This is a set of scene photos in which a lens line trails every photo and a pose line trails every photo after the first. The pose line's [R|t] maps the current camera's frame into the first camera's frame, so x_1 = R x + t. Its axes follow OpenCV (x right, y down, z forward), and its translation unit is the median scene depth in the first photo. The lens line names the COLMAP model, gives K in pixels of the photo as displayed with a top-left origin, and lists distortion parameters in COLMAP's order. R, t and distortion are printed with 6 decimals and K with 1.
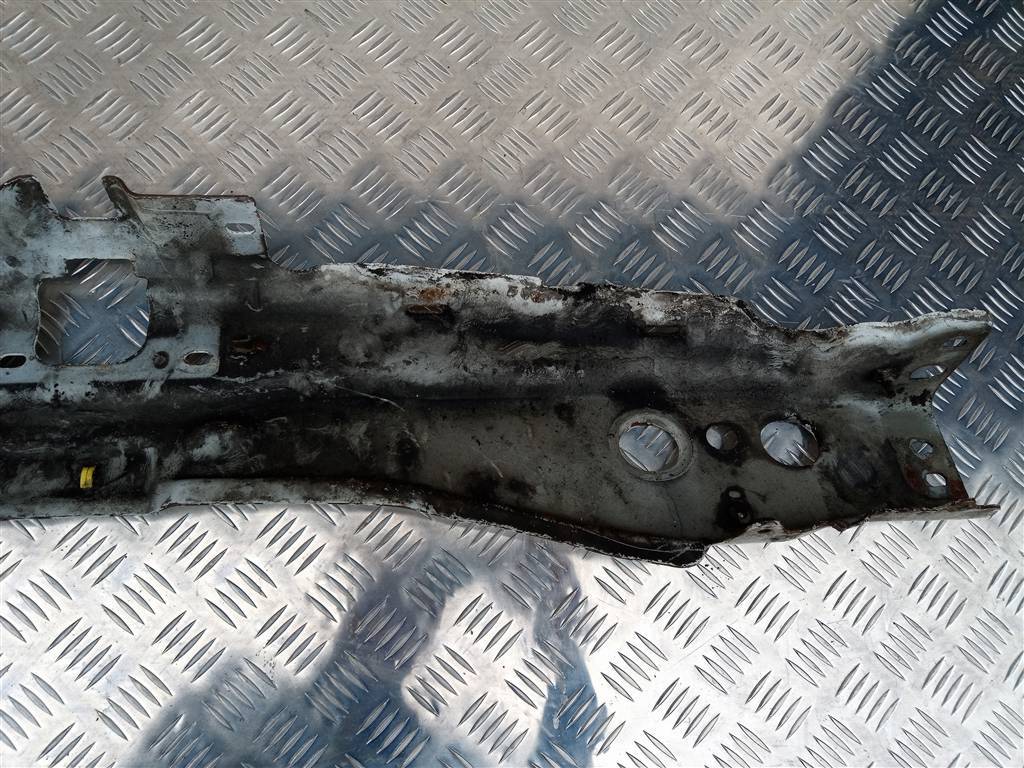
lens RADIAL K [[754.4, 0, 512.0], [0, 754.4, 384.0], [0, 0, 1]] dist [-0.007831, 0.006544]
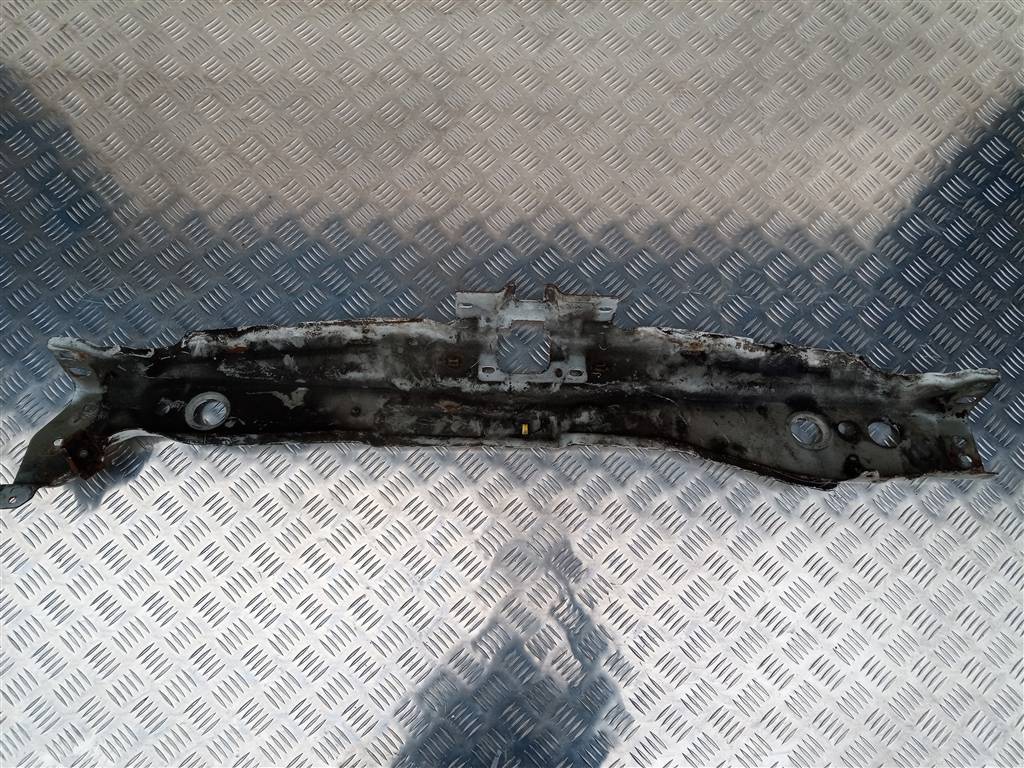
lens RADIAL K [[754.4, 0, 512.0], [0, 754.4, 384.0], [0, 0, 1]] dist [-0.007831, 0.006544]
pose [[0.993832, 0.054079, -0.096812, -0.380058], [-0.053070, 0.998507, 0.012963, -0.020894], [0.097369, -0.007746, 0.995218, -0.958105]]
